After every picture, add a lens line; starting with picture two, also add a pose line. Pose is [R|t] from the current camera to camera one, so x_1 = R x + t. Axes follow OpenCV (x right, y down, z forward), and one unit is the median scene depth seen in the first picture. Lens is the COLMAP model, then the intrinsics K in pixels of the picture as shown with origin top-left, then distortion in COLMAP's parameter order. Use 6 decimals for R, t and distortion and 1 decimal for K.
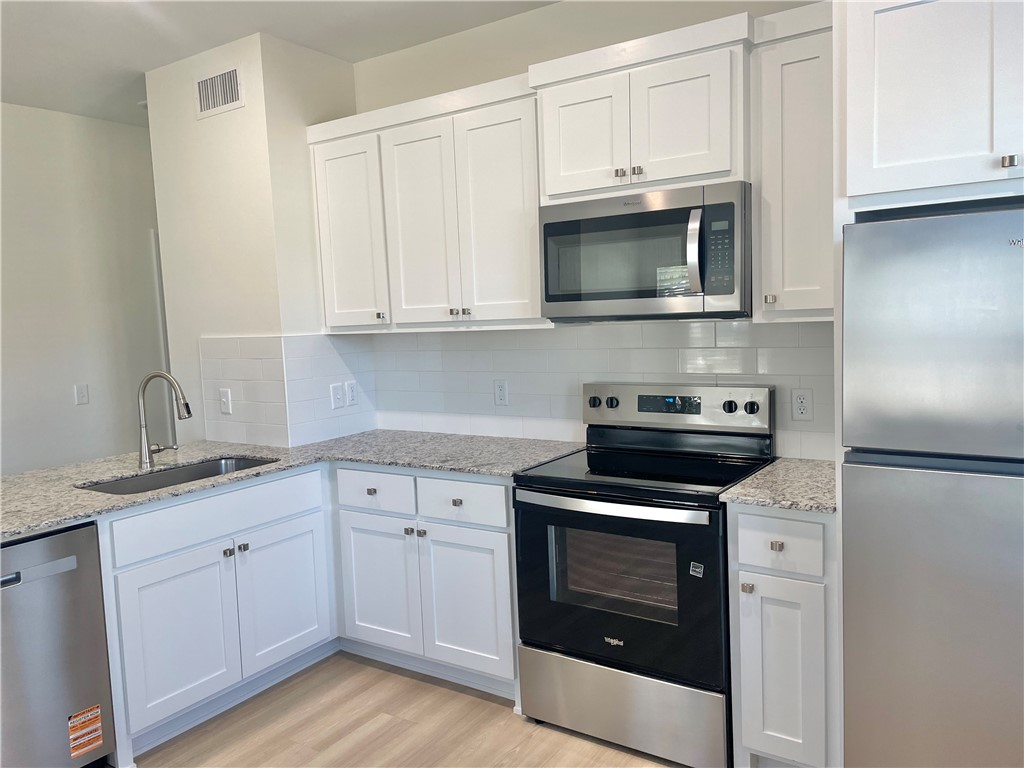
lens RADIAL K [[793.8, 0, 509.9], [0, 793.8, 379.7], [0, 0, 1]] dist [0.005033, 0.001605]
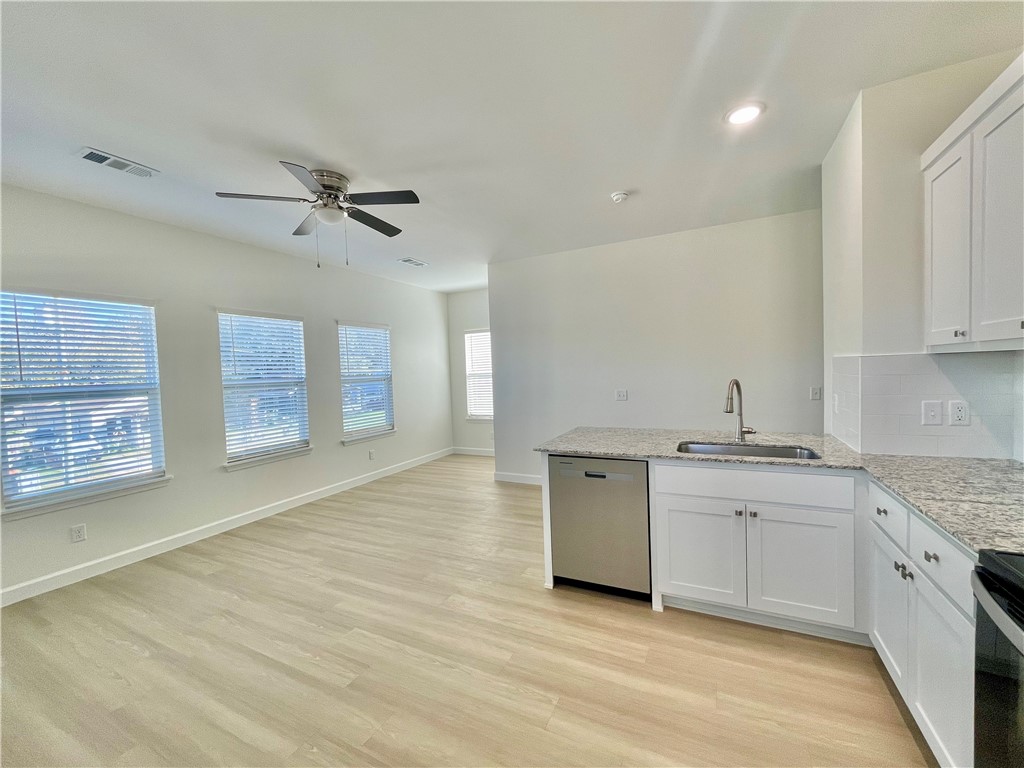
lens RADIAL K [[415.0, 0, 509.9], [0, 415.0, 391.0], [0, 0, 1]] dist [-0.003696, 0.000443]
pose [[0.145087, 0.090472, -0.985274, 0.287218], [-0.052740, 0.995102, 0.083608, -0.033277], [0.988012, 0.039833, 0.149148, 0.507435]]
